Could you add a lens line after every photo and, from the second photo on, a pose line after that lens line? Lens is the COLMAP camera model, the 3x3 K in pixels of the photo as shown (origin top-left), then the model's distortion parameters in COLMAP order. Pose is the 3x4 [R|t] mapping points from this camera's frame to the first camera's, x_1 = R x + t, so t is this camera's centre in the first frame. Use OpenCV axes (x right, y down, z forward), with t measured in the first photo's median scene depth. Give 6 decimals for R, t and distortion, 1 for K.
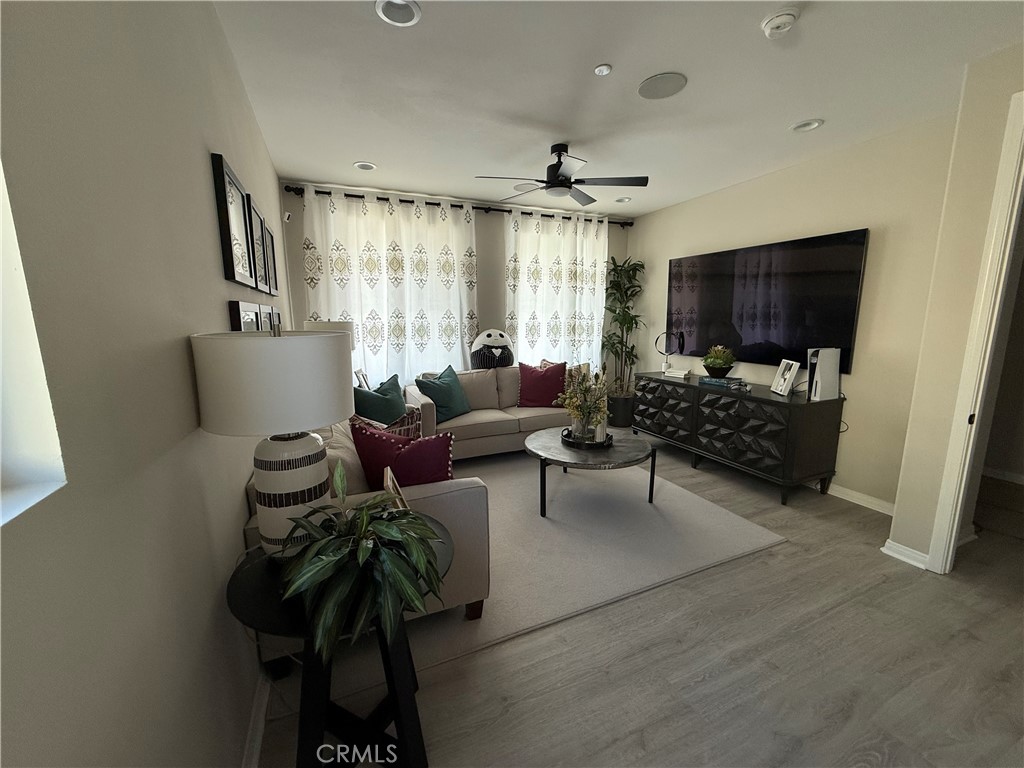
lens RADIAL K [[407.2, 0, 509.4], [0, 407.2, 382.1], [0, 0, 1]] dist [-0.000525, -0.000408]
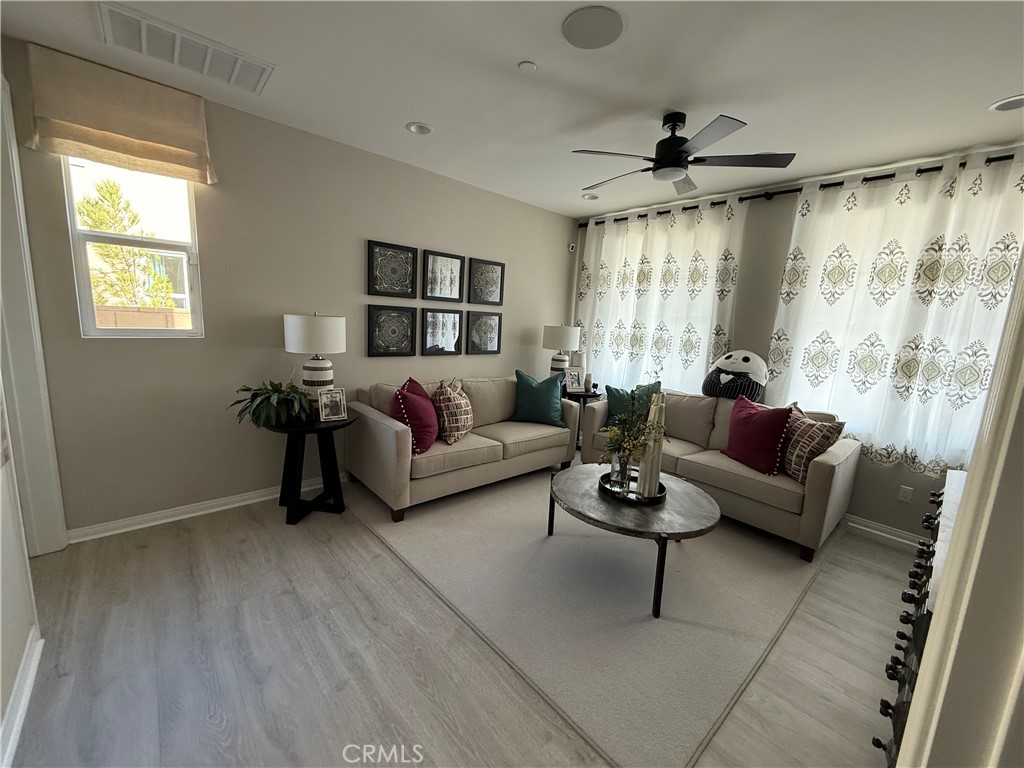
lens RADIAL K [[407.2, 0, 506.6], [0, 407.2, 380.9], [0, 0, 1]] dist [-0.000525, -0.000408]
pose [[0.312420, 0.167469, -0.935065, 0.634137], [-0.209584, 0.972233, 0.104101, -0.068803], [0.926536, 0.163452, 0.338844, 0.382313]]
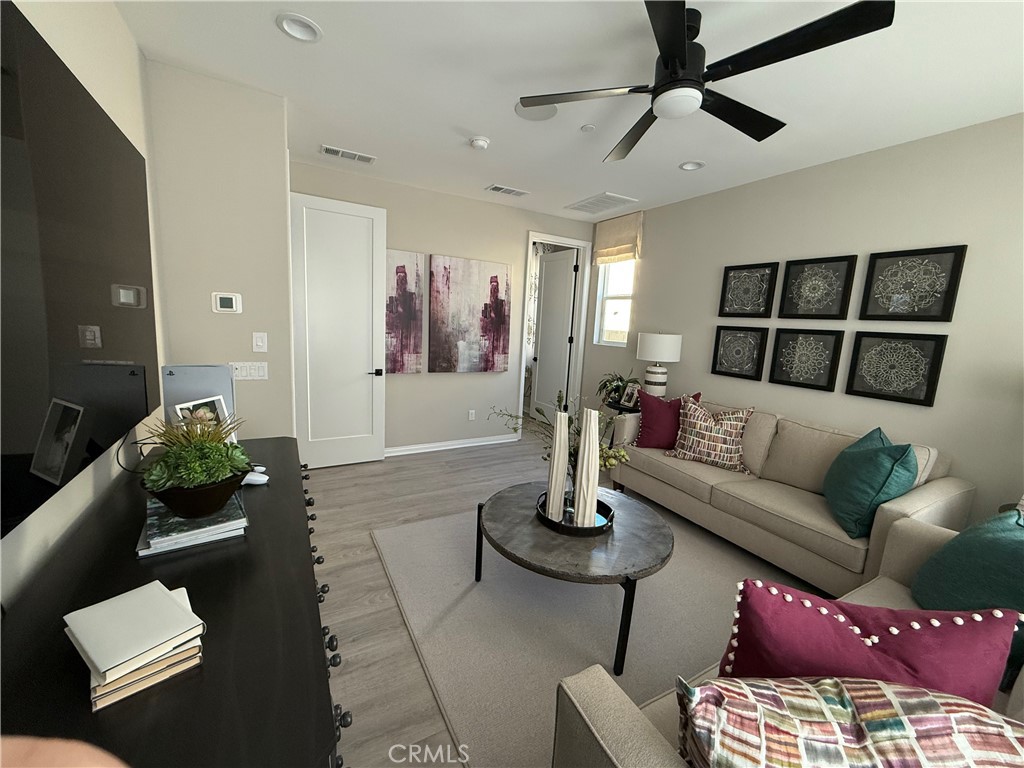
lens RADIAL K [[407.2, 0, 512.9], [0, 407.2, 380.7], [0, 0, 1]] dist [-0.000525, -0.000408]
pose [[-0.992817, -0.029629, -0.115913, 0.293672], [-0.064030, 0.950006, 0.305594, -0.205427], [0.101064, 0.310821, -0.945080, 1.221733]]
